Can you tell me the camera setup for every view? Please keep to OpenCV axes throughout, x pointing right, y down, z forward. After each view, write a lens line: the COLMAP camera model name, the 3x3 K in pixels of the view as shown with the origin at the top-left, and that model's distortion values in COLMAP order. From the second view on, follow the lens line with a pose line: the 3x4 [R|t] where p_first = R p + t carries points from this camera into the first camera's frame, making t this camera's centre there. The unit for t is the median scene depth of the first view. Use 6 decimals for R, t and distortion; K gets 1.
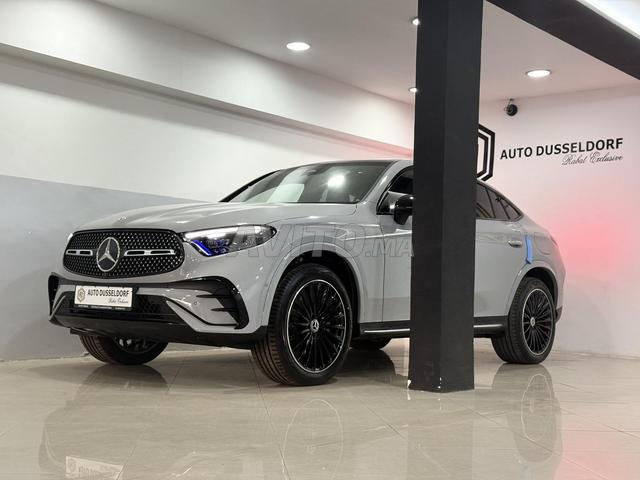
lens RADIAL K [[875.0, 0, 320.0], [0, 875.0, 240.0], [0, 0, 1]] dist [0.211638, 0.018223]
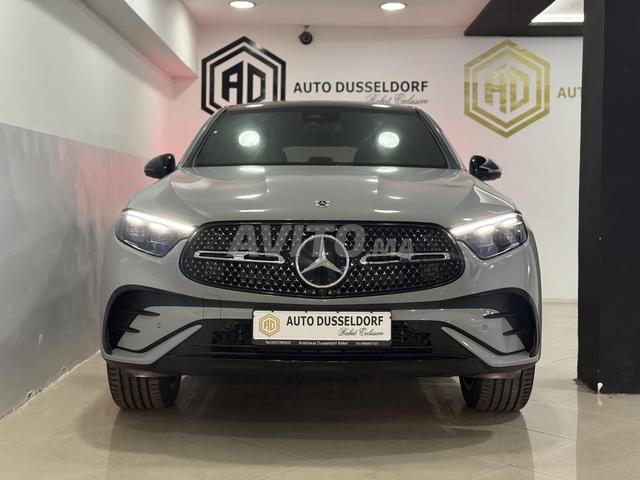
lens RADIAL K [[875.0, 0, 320.0], [0, 875.0, 240.0], [0, 0, 1]] dist [0.211638, 0.018223]
pose [[0.778611, -0.056508, 0.624957, -0.591199], [-0.011301, 0.994513, 0.104002, -0.060617], [-0.627405, -0.088039, 0.773700, 0.467543]]
